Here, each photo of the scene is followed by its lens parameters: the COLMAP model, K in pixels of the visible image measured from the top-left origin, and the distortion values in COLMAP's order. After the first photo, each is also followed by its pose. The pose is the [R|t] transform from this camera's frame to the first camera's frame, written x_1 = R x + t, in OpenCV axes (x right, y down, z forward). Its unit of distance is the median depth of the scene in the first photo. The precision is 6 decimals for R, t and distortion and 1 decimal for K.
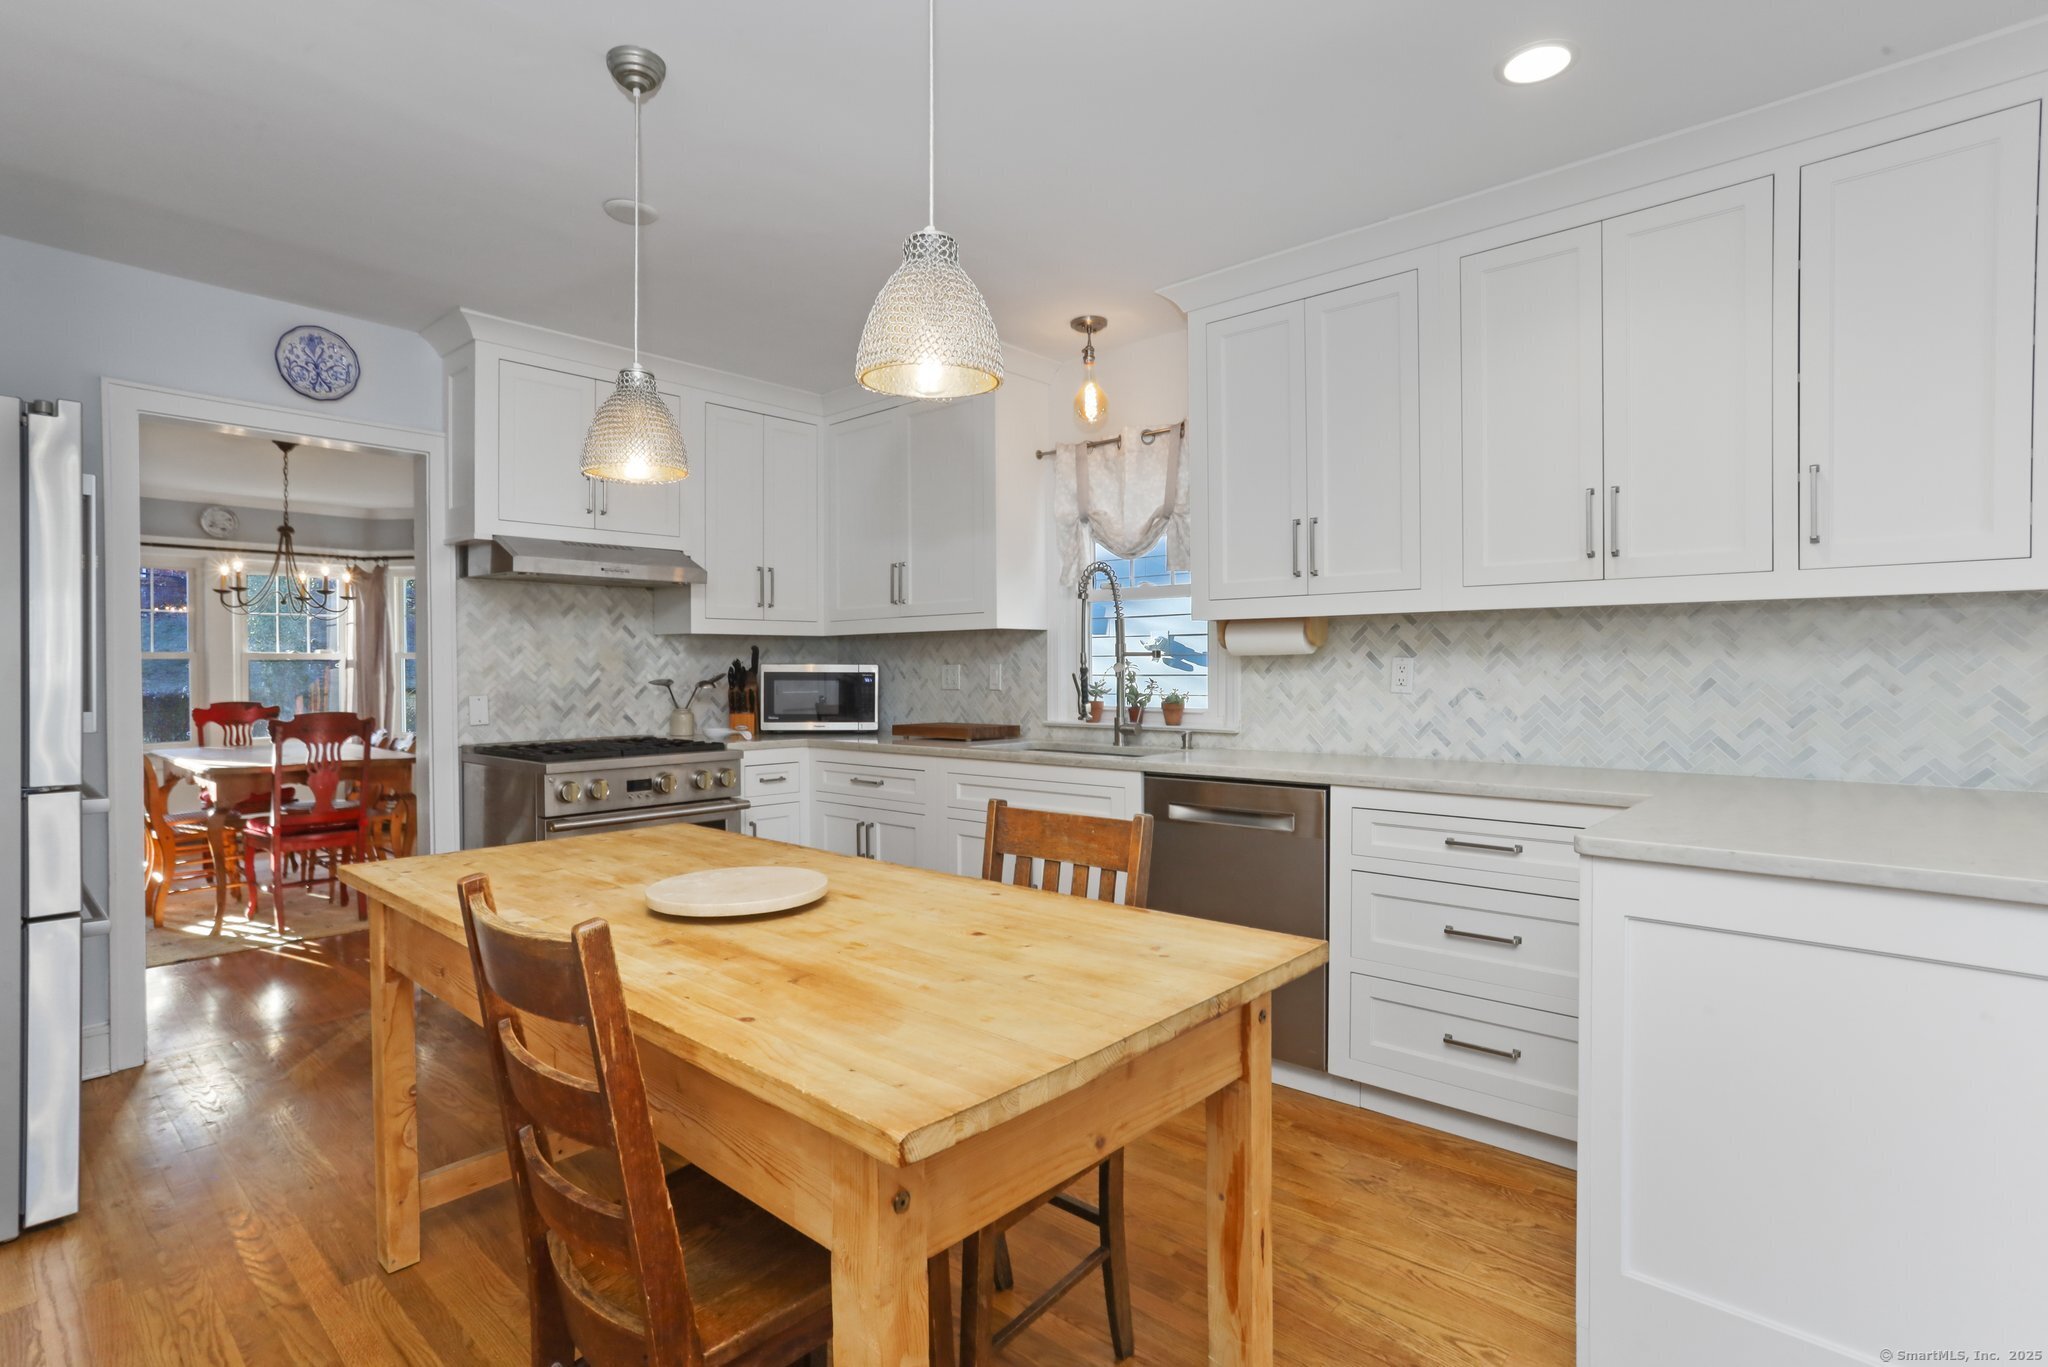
lens RADIAL K [[997.3, 0, 1023.6], [0, 997.3, 683.2], [0, 0, 1]] dist [-0.003810, 0.001018]
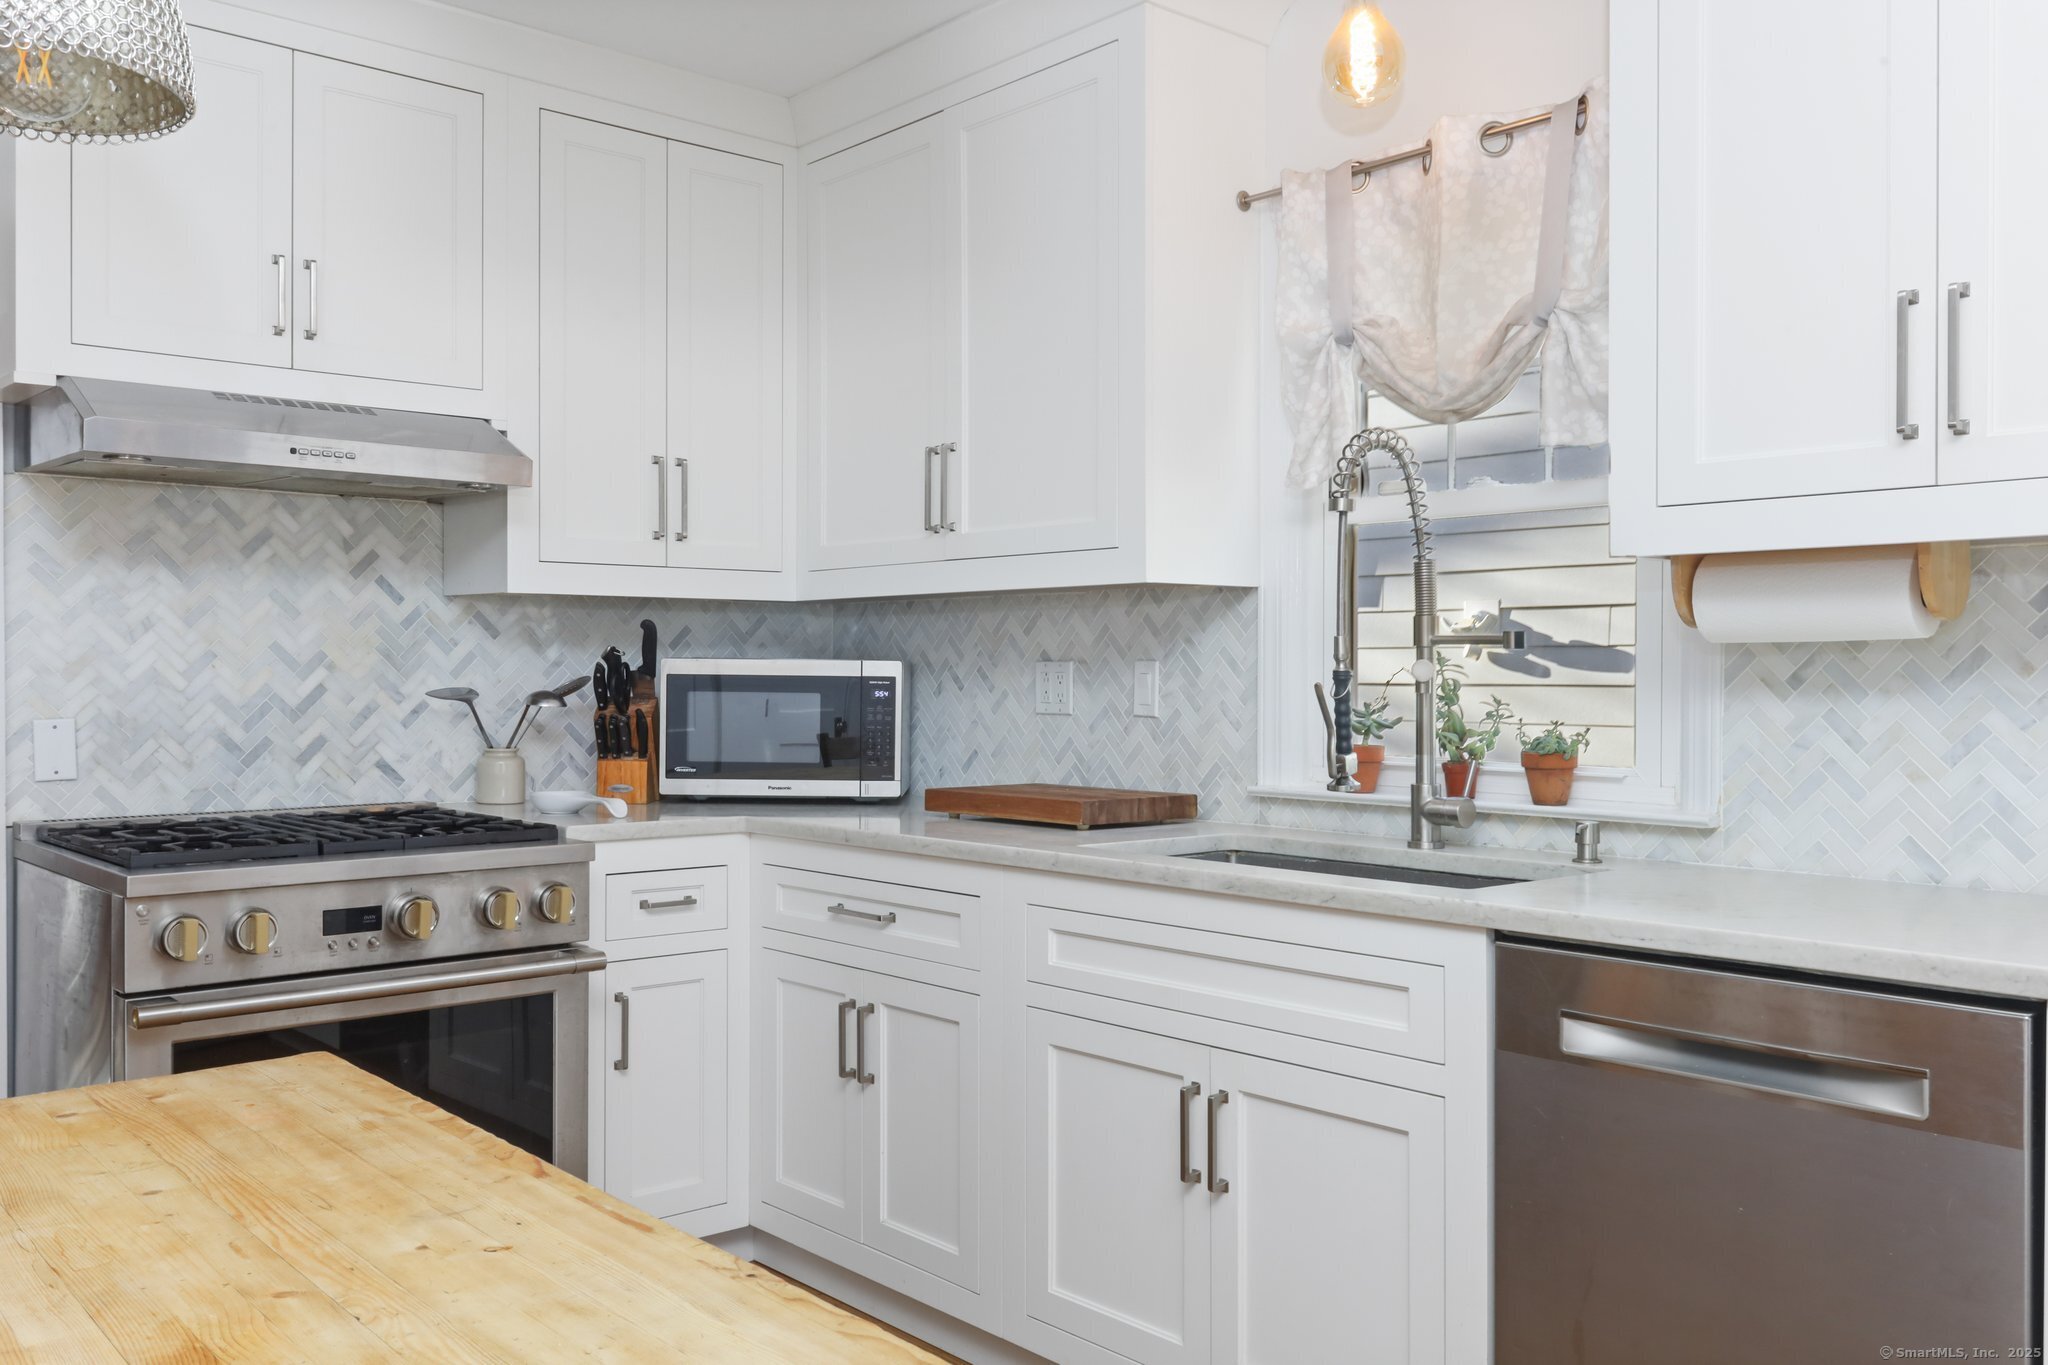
lens RADIAL K [[1709.7, 0, 1017.6], [0, 1709.7, 682.4], [0, 0, 1]] dist [0.030507, 0.005693]
pose [[0.992714, 0.008070, -0.120226, 0.009559], [-0.009047, 0.999930, -0.007580, -0.003046], [0.120157, 0.008612, 0.992718, 0.226318]]
